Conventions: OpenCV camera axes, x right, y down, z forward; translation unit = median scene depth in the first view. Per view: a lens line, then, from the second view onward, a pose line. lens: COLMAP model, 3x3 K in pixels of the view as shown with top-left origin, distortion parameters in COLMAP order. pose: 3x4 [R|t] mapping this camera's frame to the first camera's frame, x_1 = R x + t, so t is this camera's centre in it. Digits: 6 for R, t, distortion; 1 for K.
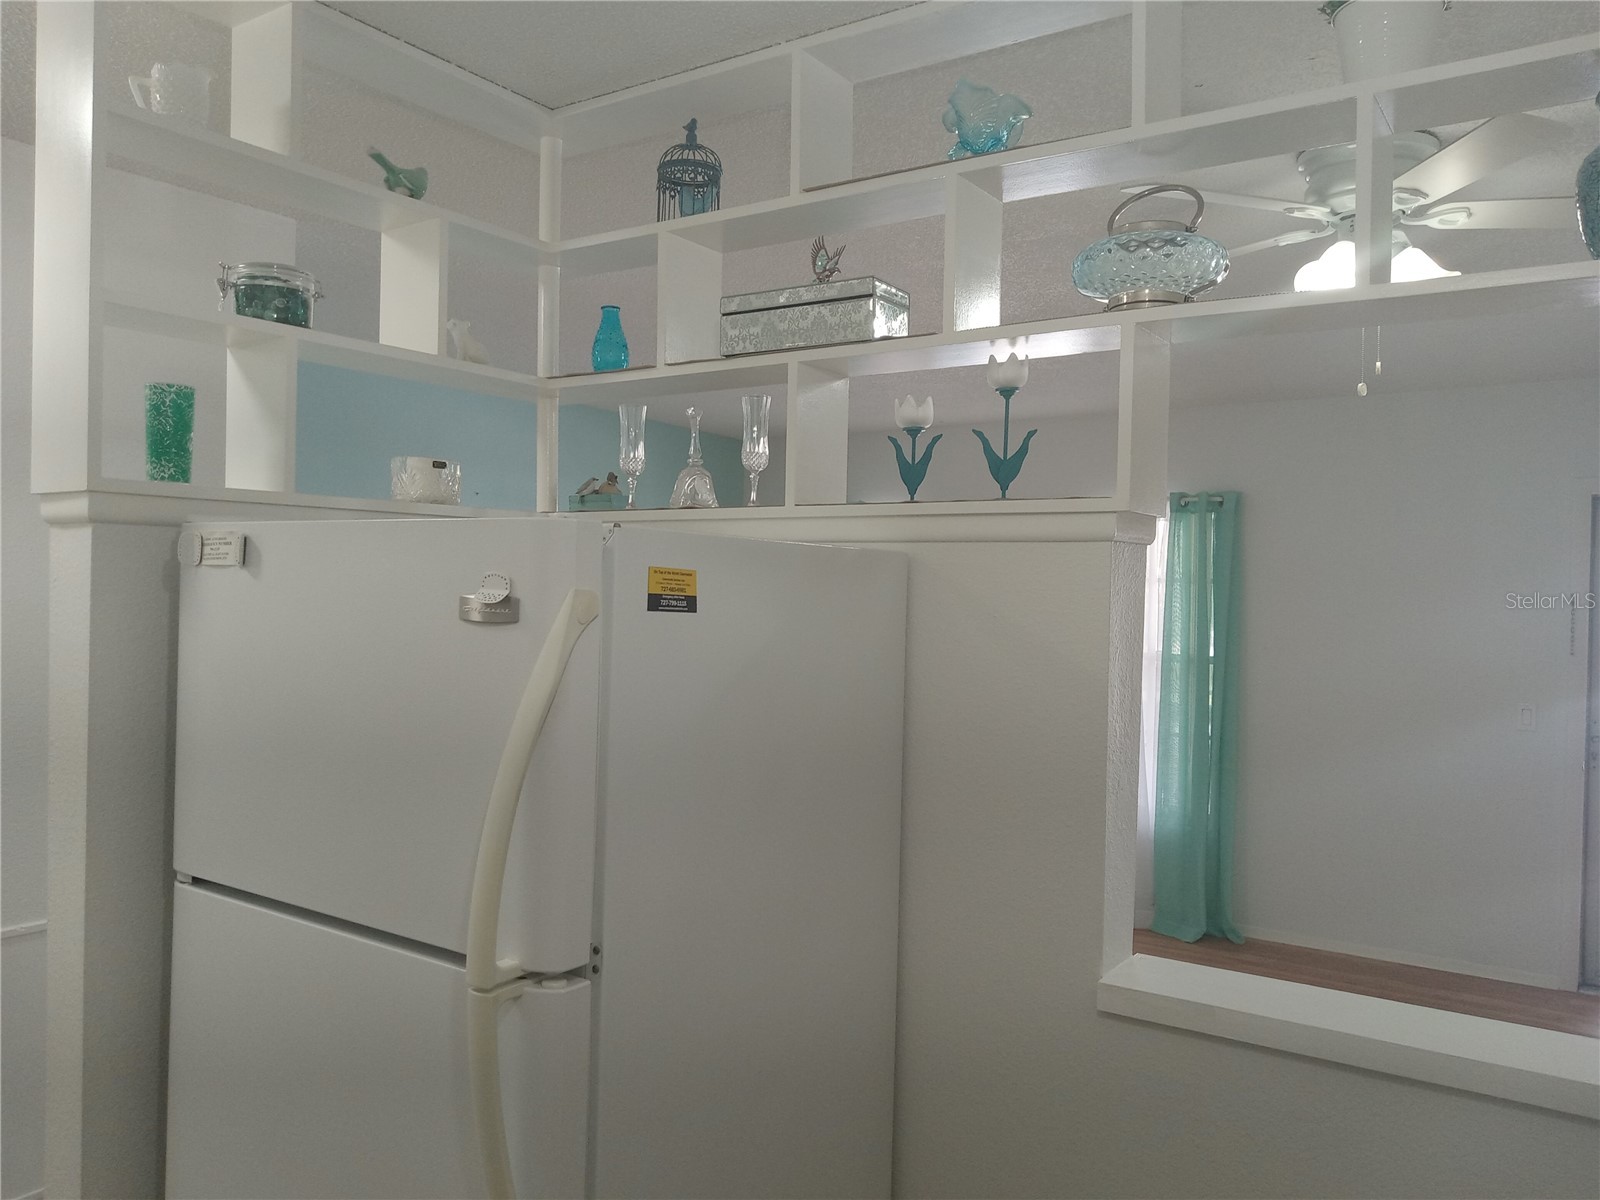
lens RADIAL K [[1194.1, 0, 800.0], [0, 1194.1, 600.0], [0, 0, 1]] dist [0.047166, -0.096824]
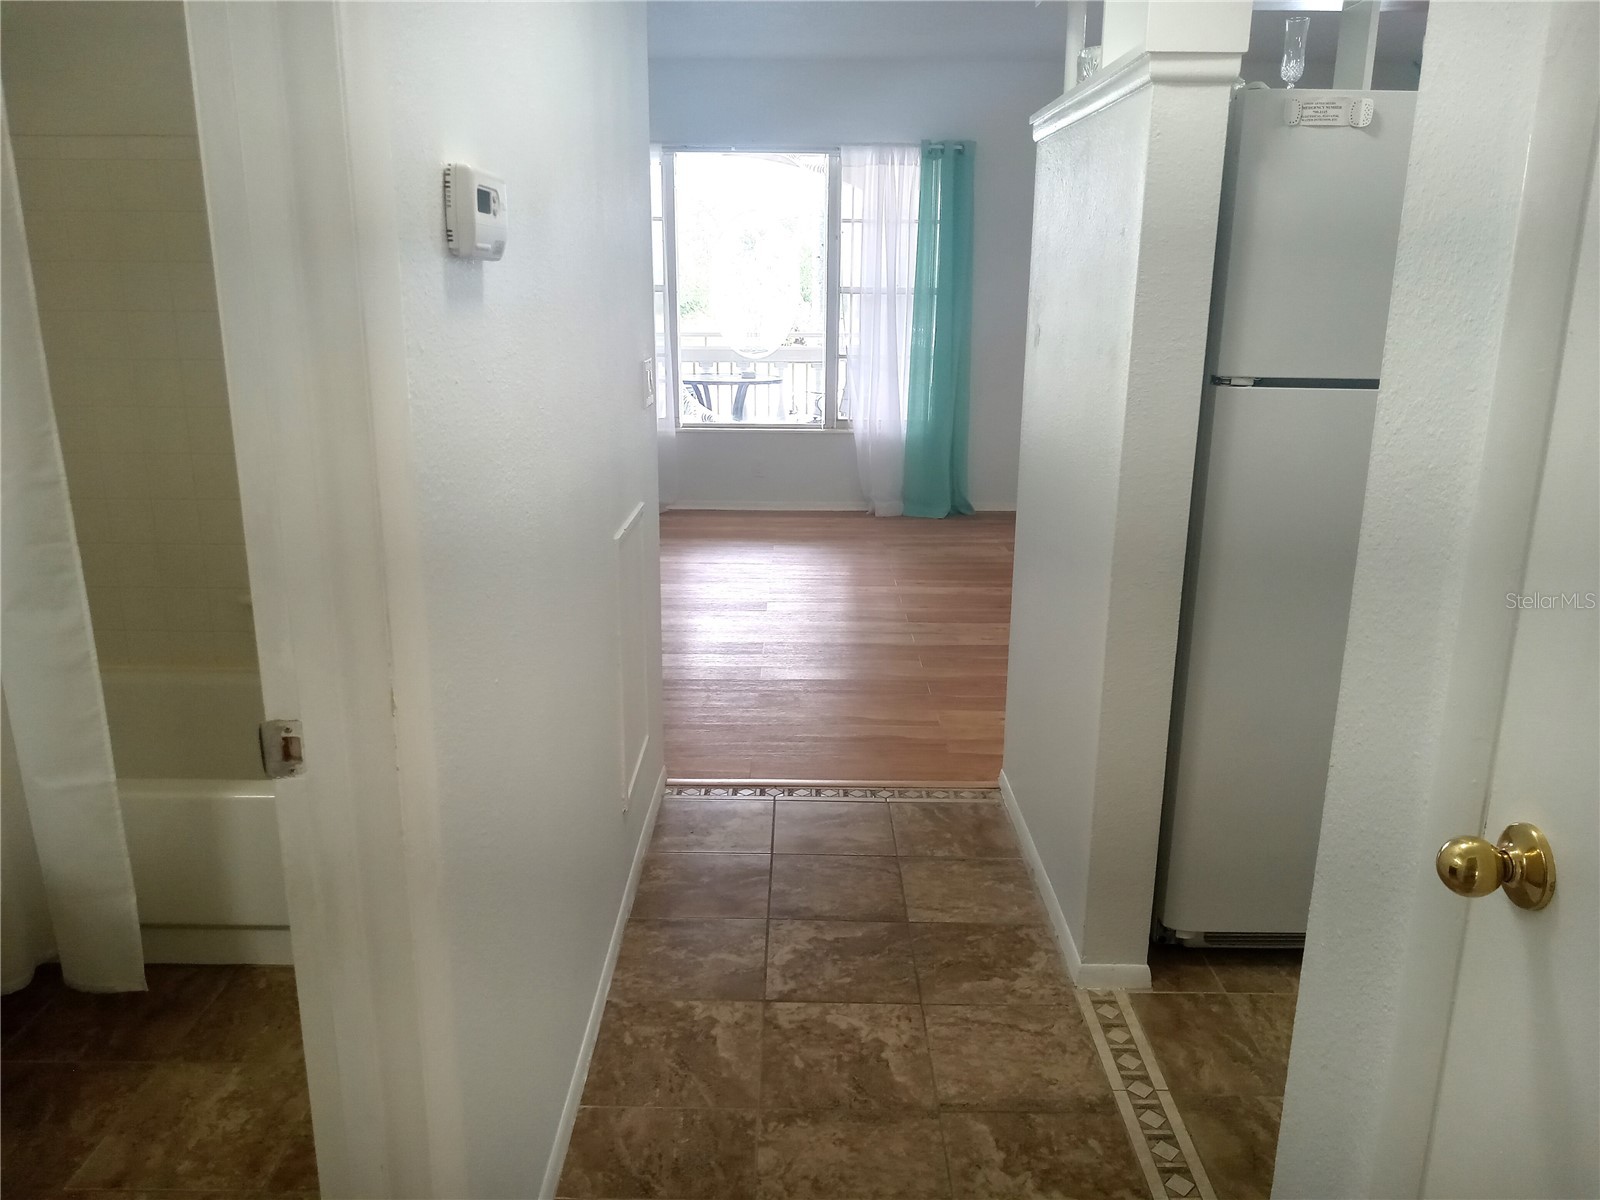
lens RADIAL K [[1194.1, 0, 800.0], [0, 1194.1, 600.0], [0, 0, 1]] dist [0.047166, -0.096824]
pose [[0.838327, -0.158116, 0.521735, -0.466357], [0.017459, 0.964313, 0.264190, 0.030692], [-0.544889, -0.212368, 0.811170, 0.041700]]
